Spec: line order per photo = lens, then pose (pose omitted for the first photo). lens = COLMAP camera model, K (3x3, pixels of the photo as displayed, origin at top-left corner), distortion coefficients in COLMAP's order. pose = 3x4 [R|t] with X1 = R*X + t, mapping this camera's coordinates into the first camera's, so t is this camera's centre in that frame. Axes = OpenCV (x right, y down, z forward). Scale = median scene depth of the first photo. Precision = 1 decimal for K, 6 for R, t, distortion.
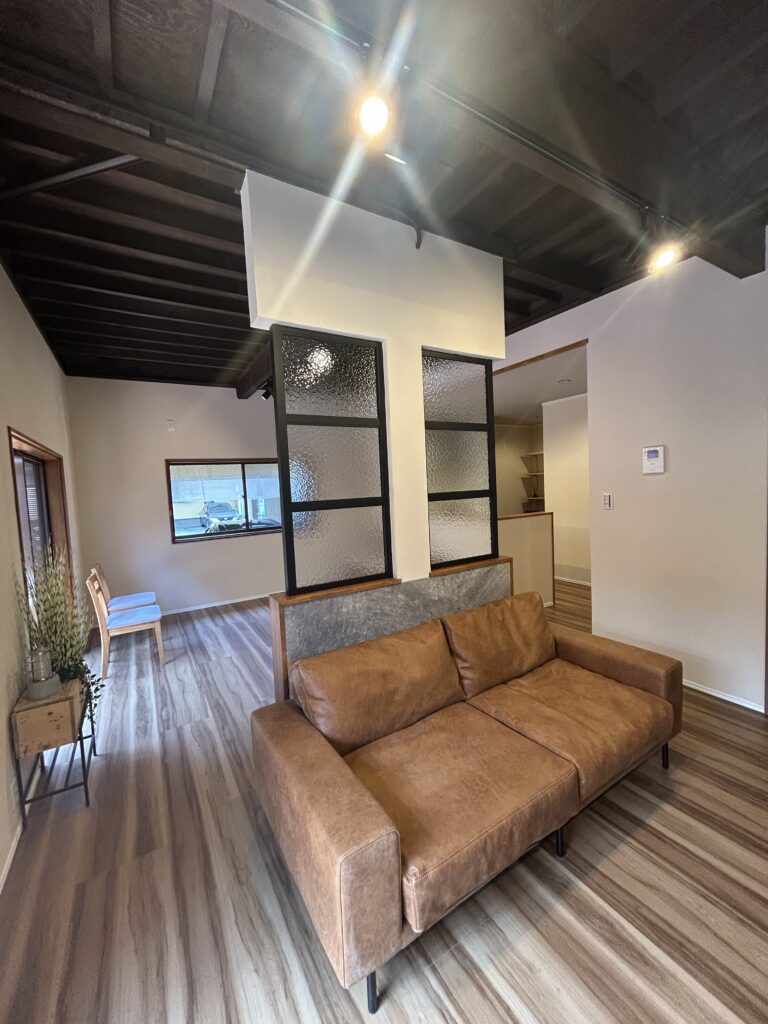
lens RADIAL K [[411.2, 0, 384.0], [0, 411.2, 512.0], [0, 0, 1]] dist [0.000377, -0.000236]
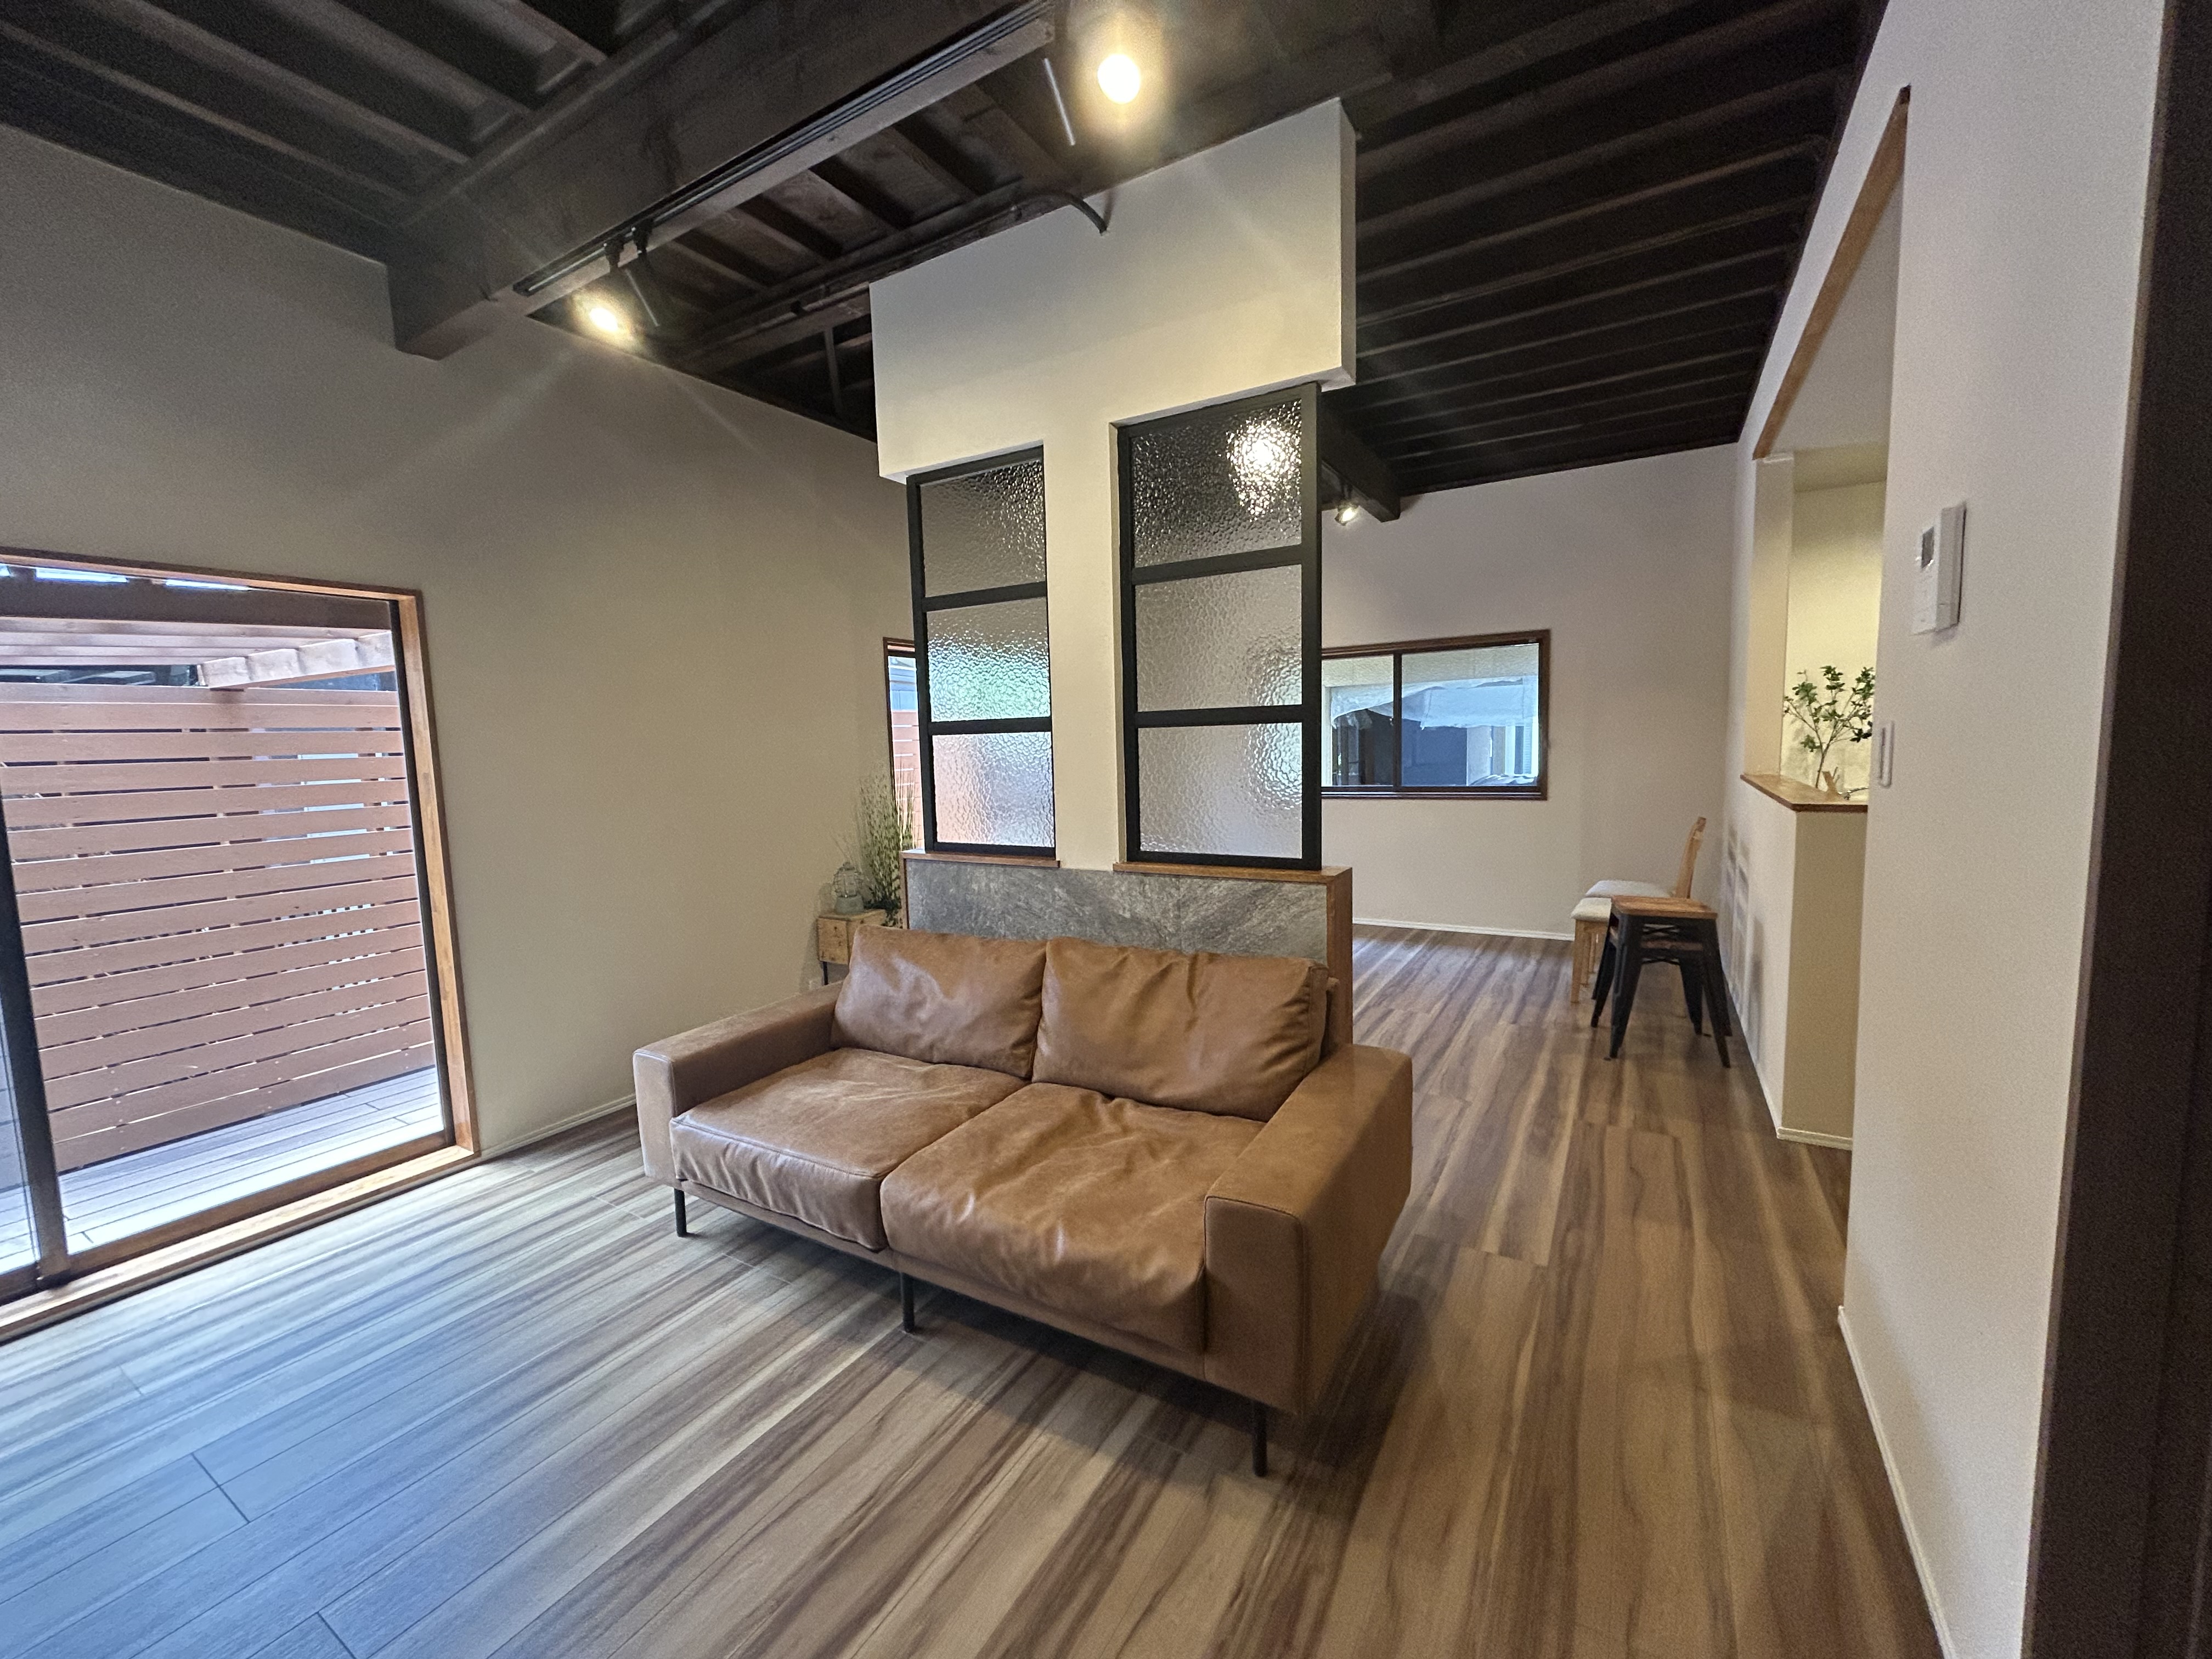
lens RADIAL K [[888.3, 0, 1102.7], [0, 888.3, 828.5], [0, 0, 1]] dist [0.000377, -0.000236]
pose [[0.466277, 0.122436, -0.876125, 1.231515], [-0.051051, 0.992450, 0.111522, -0.025661], [0.883164, -0.007273, 0.469007, 0.505945]]
